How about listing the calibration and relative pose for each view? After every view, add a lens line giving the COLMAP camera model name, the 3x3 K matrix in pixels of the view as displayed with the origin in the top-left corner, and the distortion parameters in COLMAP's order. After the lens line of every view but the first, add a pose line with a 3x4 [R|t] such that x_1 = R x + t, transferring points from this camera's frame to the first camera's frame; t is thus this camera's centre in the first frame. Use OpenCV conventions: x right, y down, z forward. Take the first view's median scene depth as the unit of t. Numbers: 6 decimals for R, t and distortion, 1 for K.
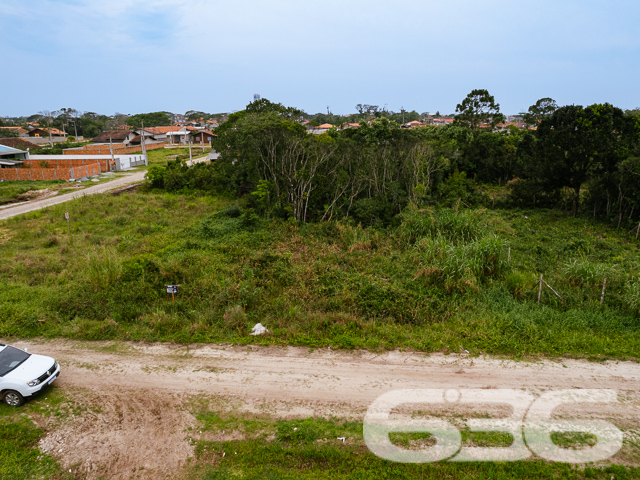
lens RADIAL K [[464.3, 0, 323.2], [0, 464.3, 240.4], [0, 0, 1]] dist [-0.063349, 0.055130]
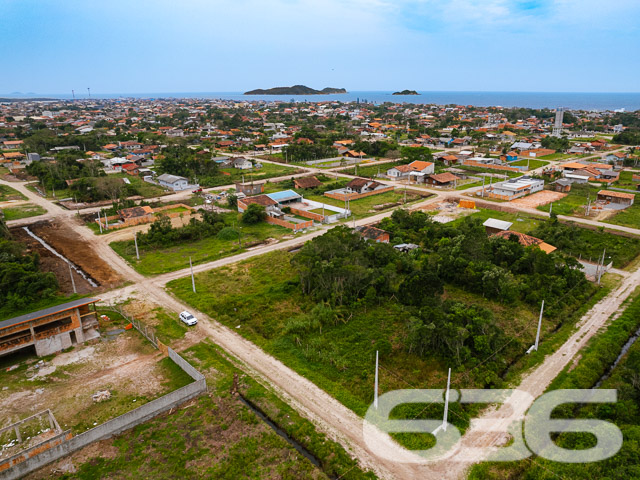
lens RADIAL K [[464.3, 0, 323.2], [0, 464.3, 240.4], [0, 0, 1]] dist [-0.063349, 0.055130]
pose [[0.747902, 0.187878, -0.636666, 1.363898], [-0.152977, 0.982077, 0.110102, -0.529047], [0.645941, 0.015050, 0.763239, -0.772435]]
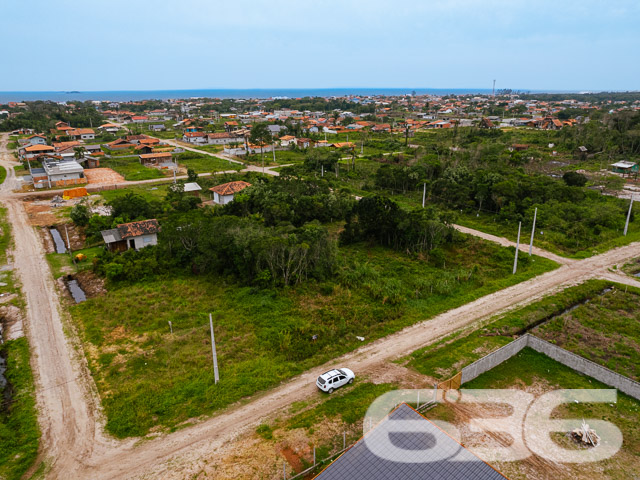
lens RADIAL K [[464.3, 0, 323.2], [0, 464.3, 240.4], [0, 0, 1]] dist [-0.063349, 0.055130]
pose [[0.753207, -0.215682, 0.621418, -0.923425], [0.175903, 0.976354, 0.125664, -0.372374], [-0.633828, 0.014658, 0.773335, -0.490695]]
